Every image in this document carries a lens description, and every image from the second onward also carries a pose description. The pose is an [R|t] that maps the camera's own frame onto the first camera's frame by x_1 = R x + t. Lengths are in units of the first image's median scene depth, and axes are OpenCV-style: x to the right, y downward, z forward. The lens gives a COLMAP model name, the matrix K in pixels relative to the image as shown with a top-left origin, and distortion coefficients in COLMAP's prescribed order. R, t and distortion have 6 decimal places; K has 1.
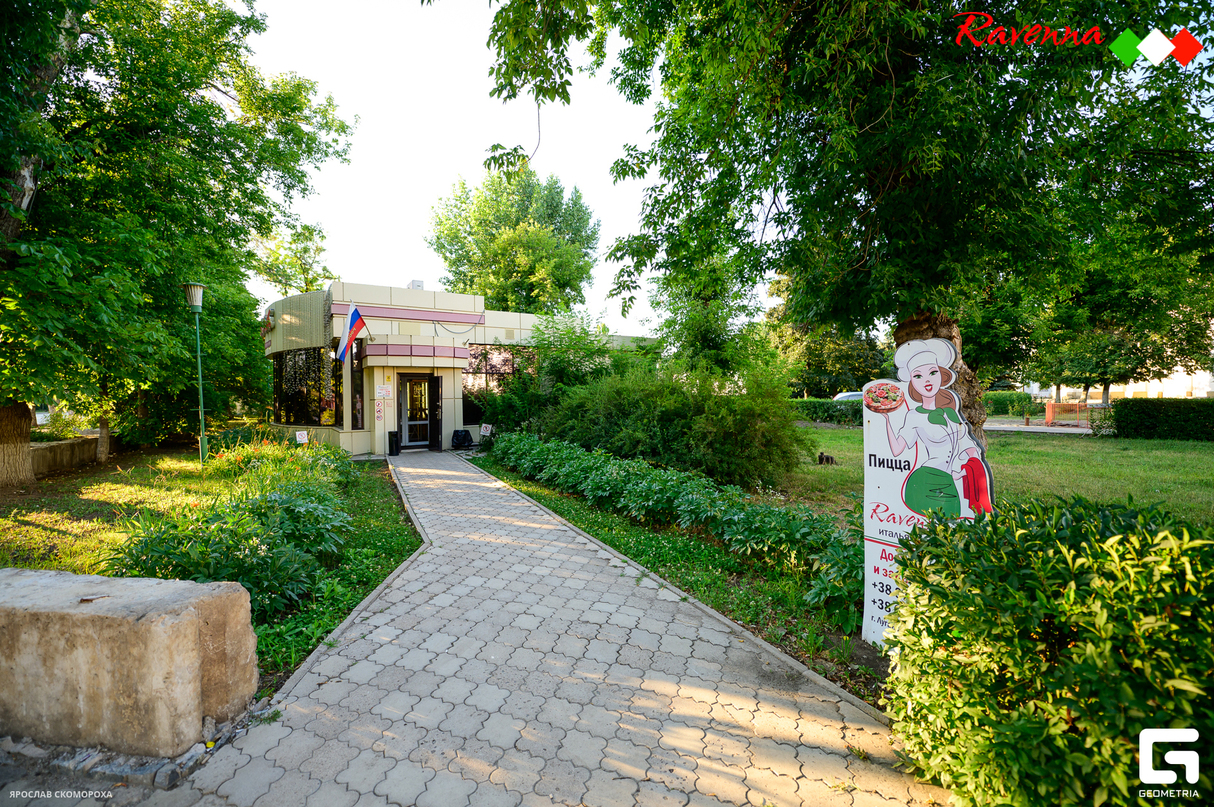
lens RADIAL K [[505.2, 0, 607.0], [0, 505.2, 403.2], [0, 0, 1]] dist [-0.018768, -0.000385]
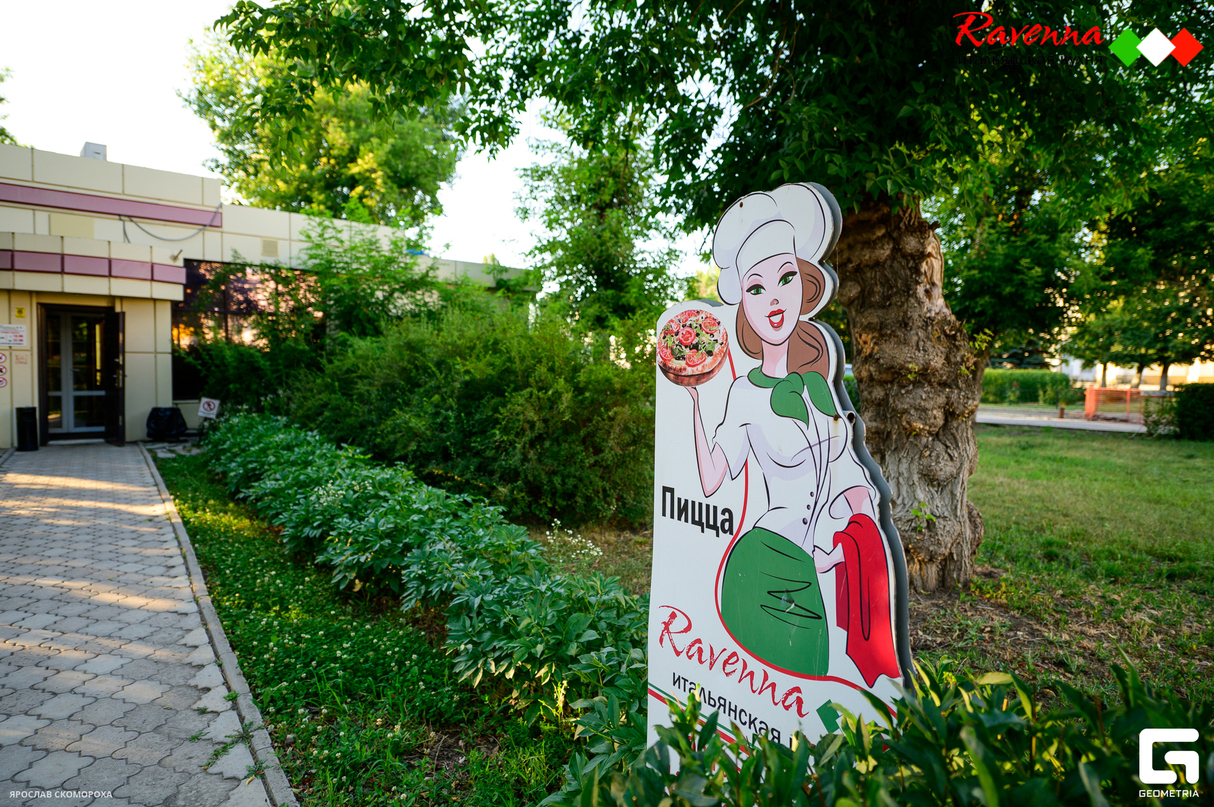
lens RADIAL K [[734.1, 0, 605.4], [0, 734.1, 404.5], [0, 0, 1]] dist [-0.002315, 0.001184]
pose [[0.989894, 0.021479, 0.140176, 0.088212], [-0.027163, 0.998879, 0.038762, 0.002978], [-0.139187, -0.042178, 0.989368, 0.095102]]
